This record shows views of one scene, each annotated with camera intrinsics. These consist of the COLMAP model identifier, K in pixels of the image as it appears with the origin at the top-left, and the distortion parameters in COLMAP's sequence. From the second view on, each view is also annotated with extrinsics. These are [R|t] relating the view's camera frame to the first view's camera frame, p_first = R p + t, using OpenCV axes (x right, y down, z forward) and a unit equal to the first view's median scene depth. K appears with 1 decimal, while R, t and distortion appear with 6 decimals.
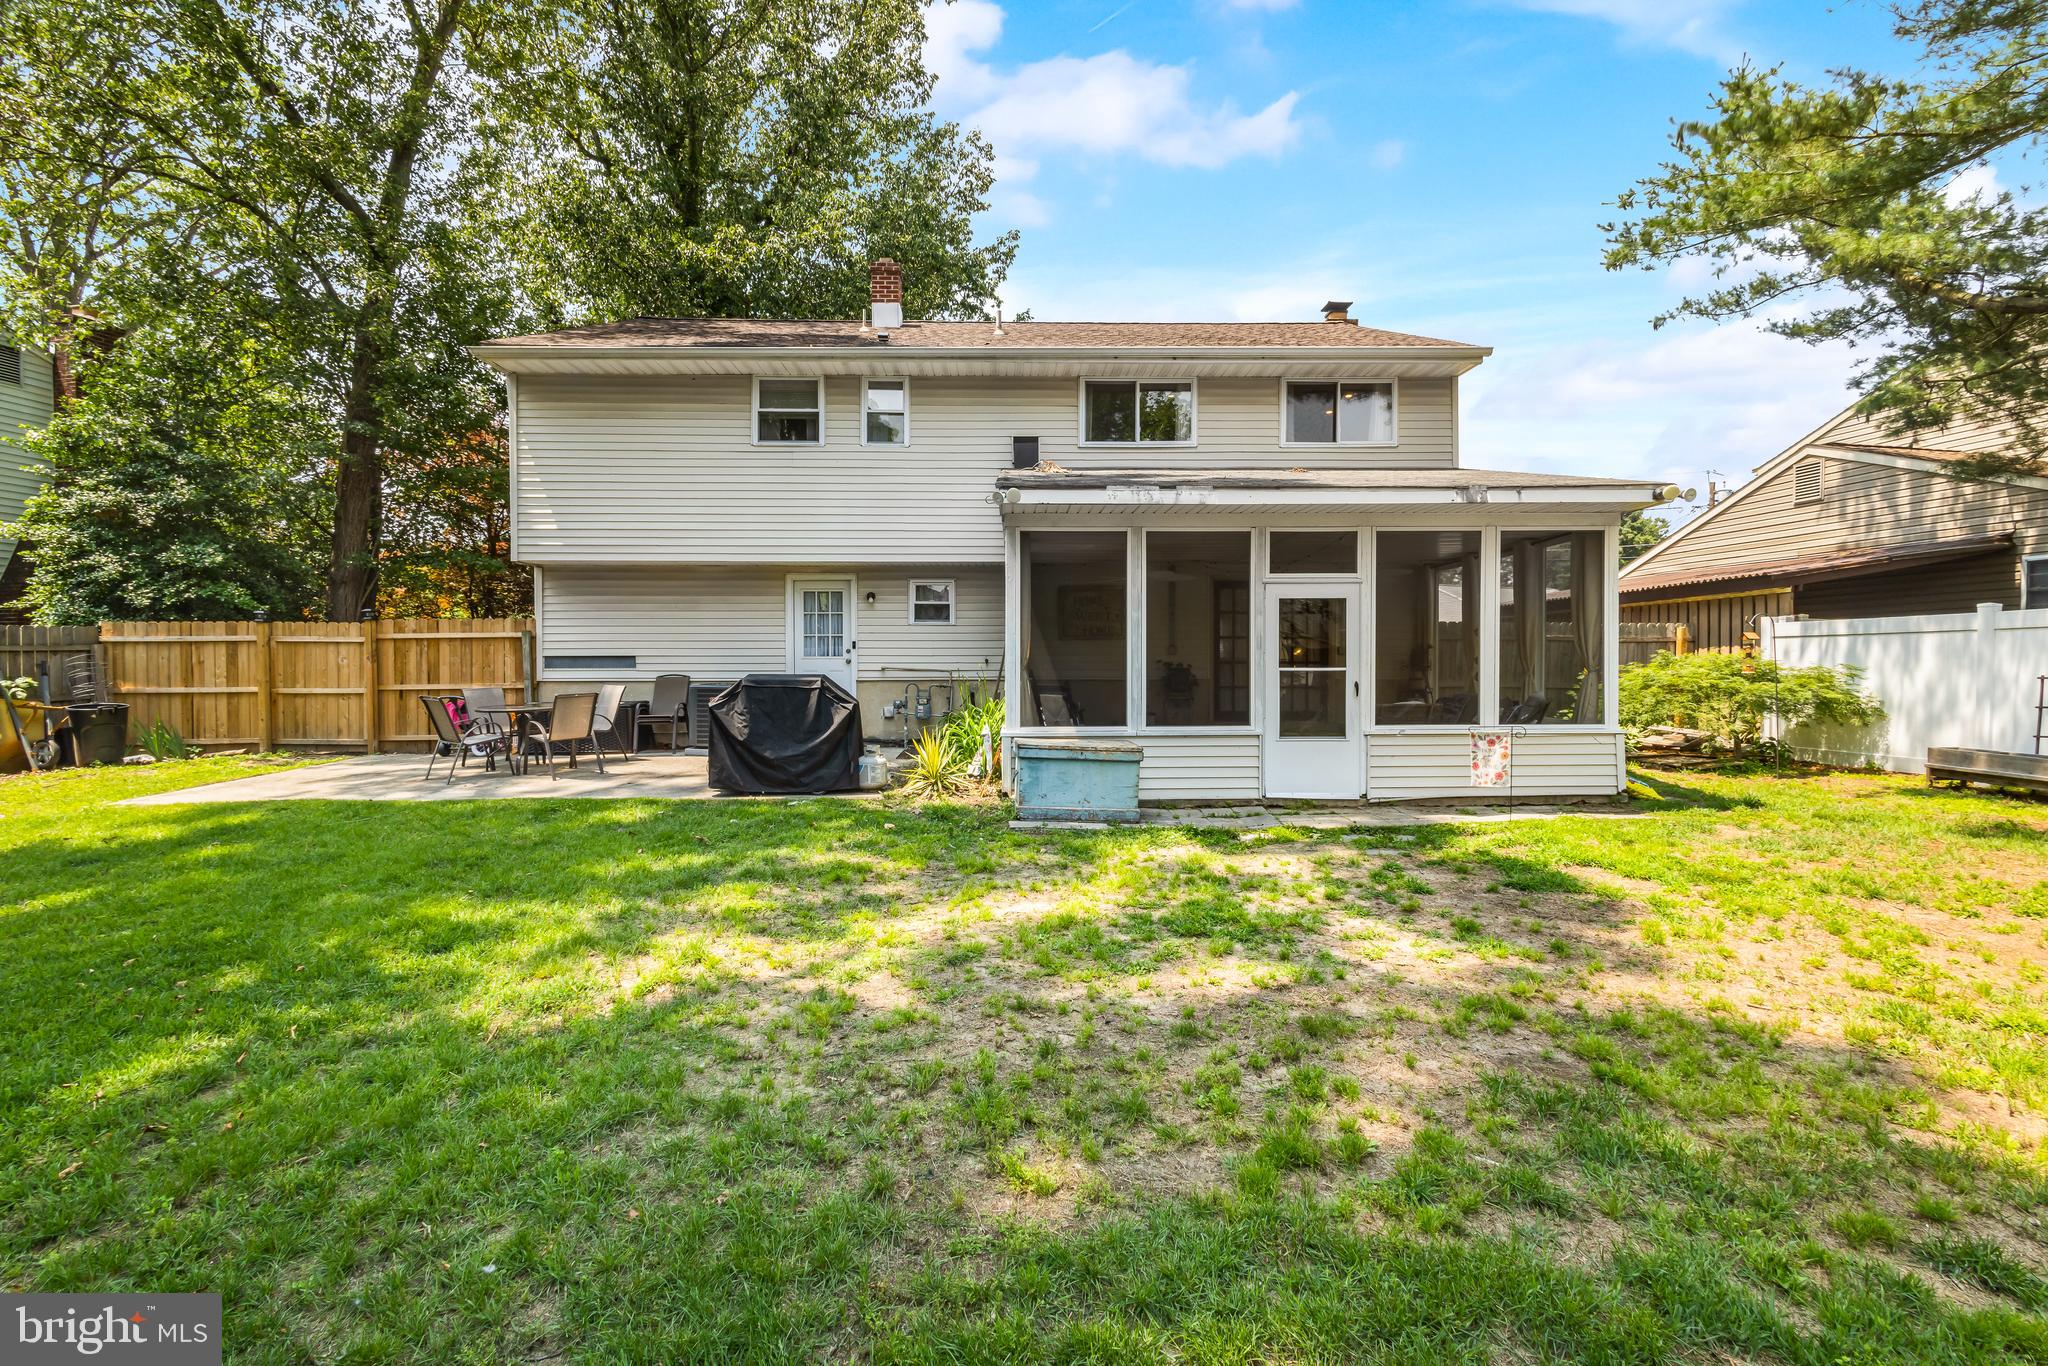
lens RADIAL K [[929.8, 0, 1043.9], [0, 929.8, 677.0], [0, 0, 1]] dist [-0.004157, 0.000302]
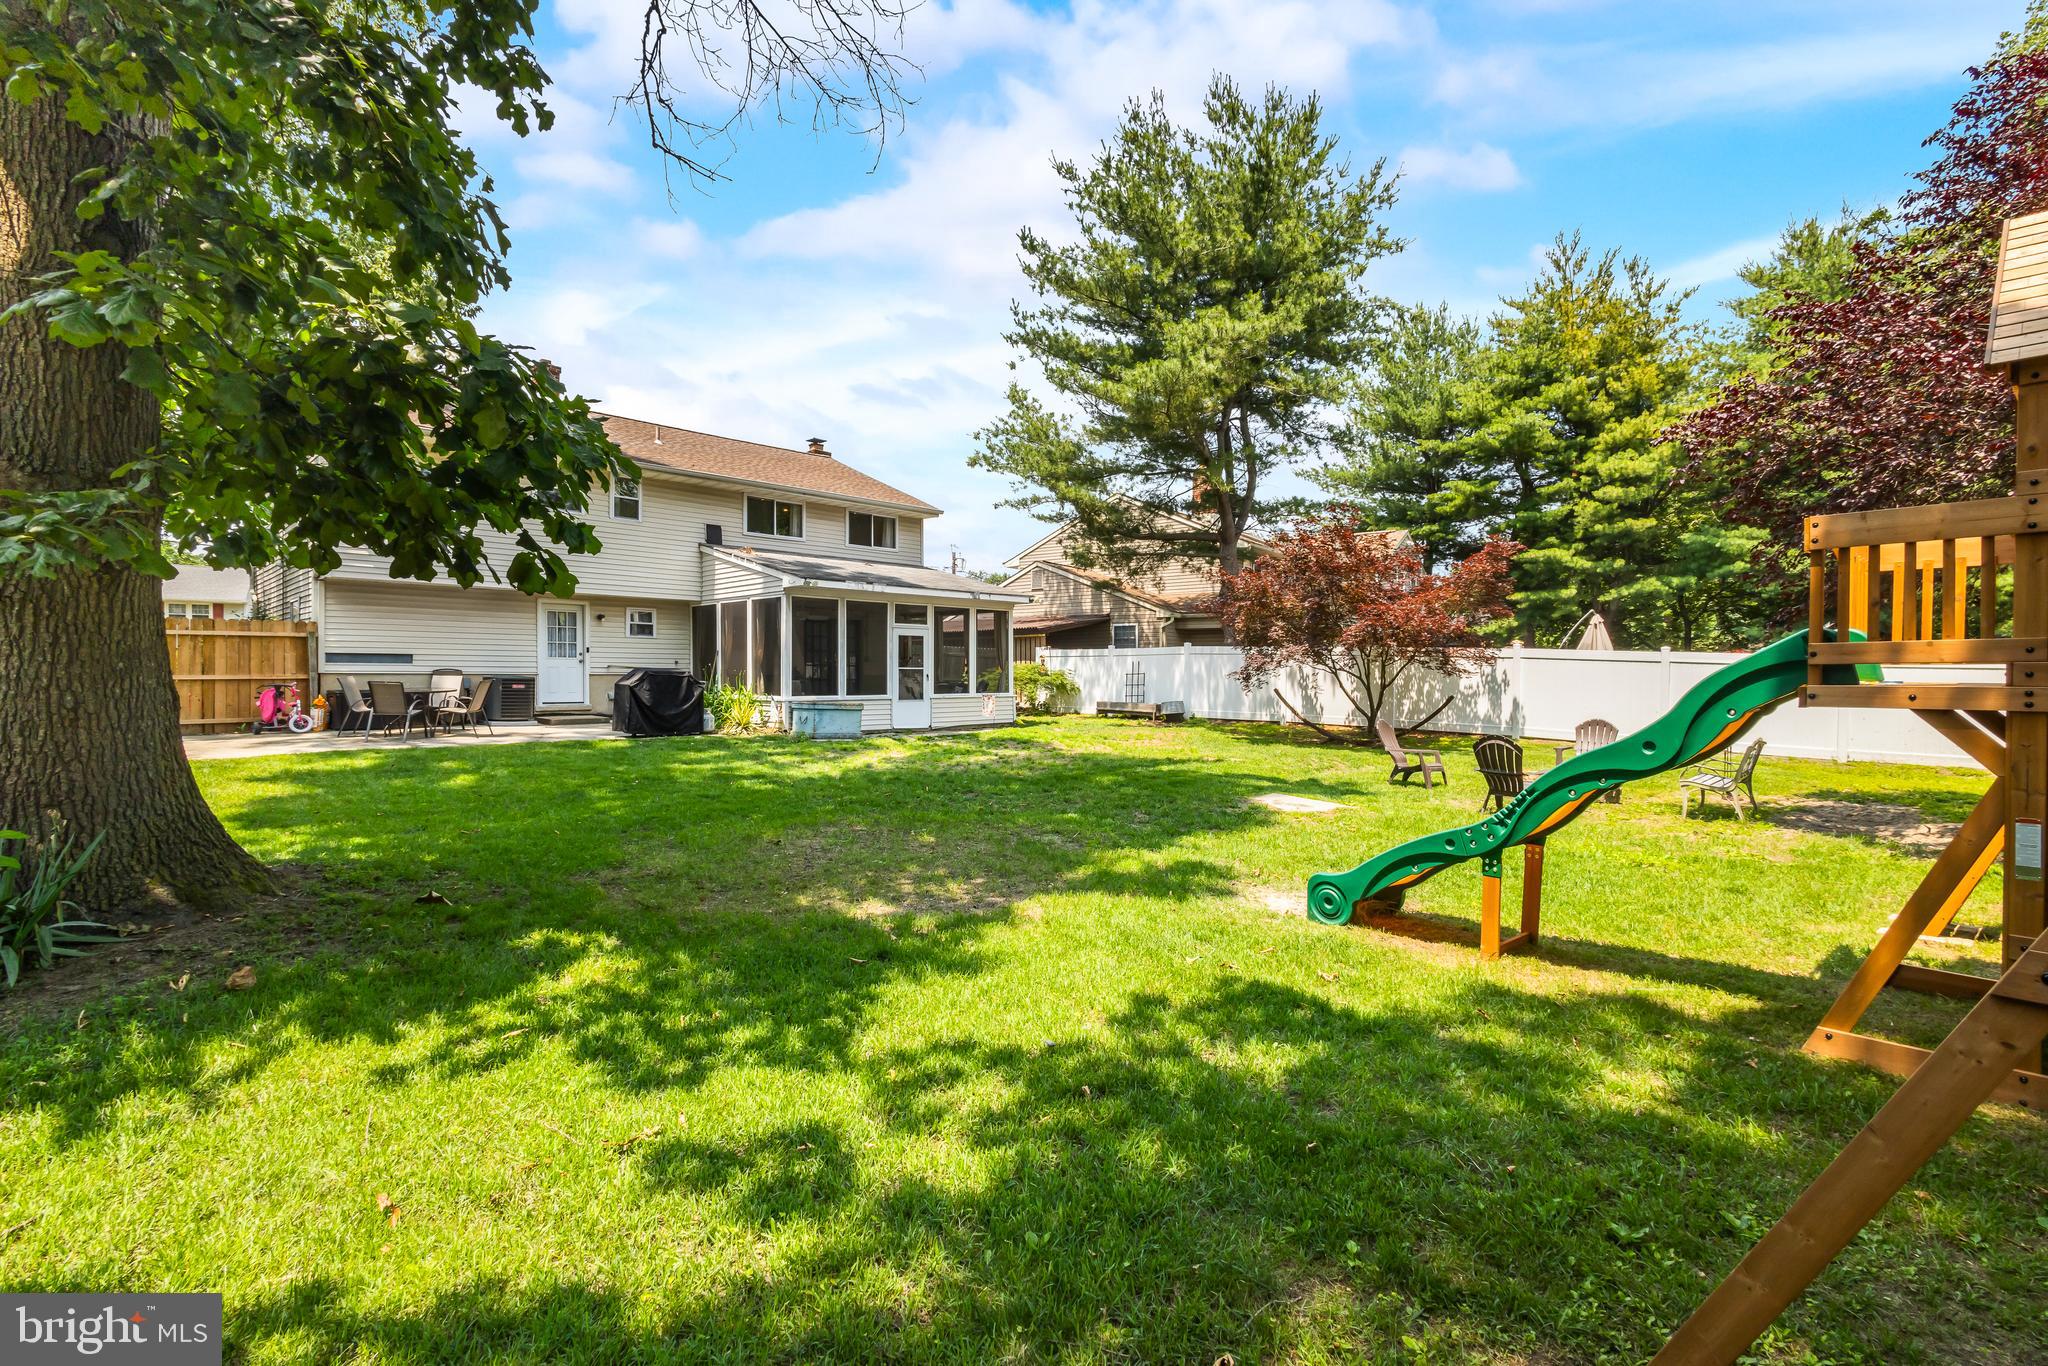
lens RADIAL K [[929.8, 0, 1017.9], [0, 929.8, 674.6], [0, 0, 1]] dist [-0.004157, 0.000302]
pose [[0.721545, 0.004322, 0.692354, -0.792000], [0.001349, 0.999970, -0.007648, 0.018484], [-0.692366, 0.006452, 0.721518, -0.568679]]
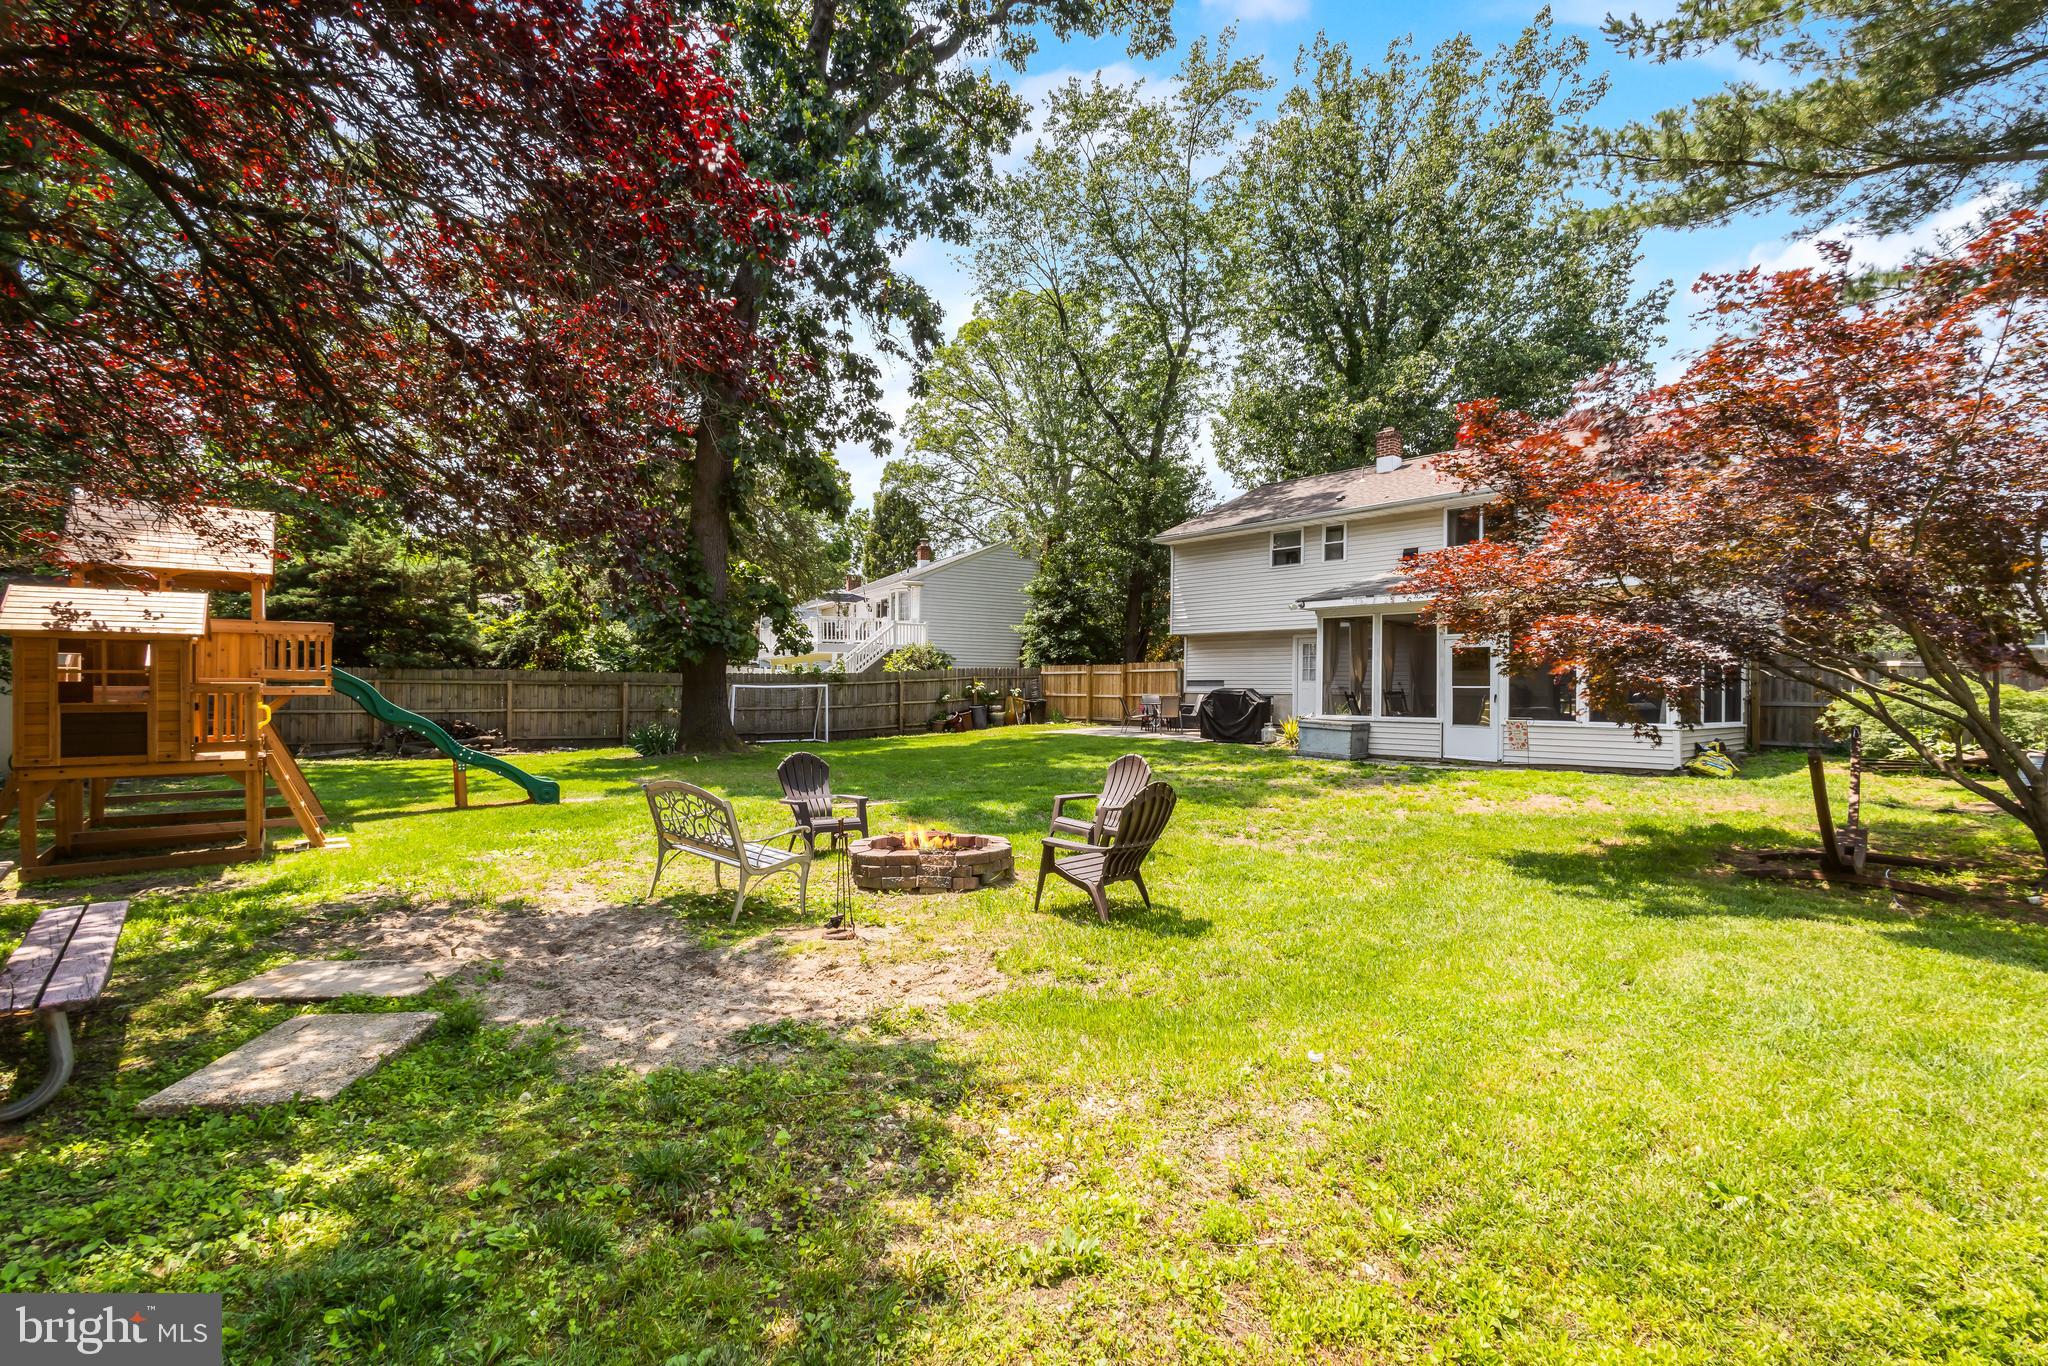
lens RADIAL K [[929.8, 0, 1022.0], [0, 929.8, 688.1], [0, 0, 1]] dist [-0.004157, 0.000302]
pose [[0.642922, 0.006820, -0.765901, 0.844054], [-0.021632, 0.999723, -0.009256, 0.022744], [0.765626, 0.022519, 0.642892, -0.619118]]
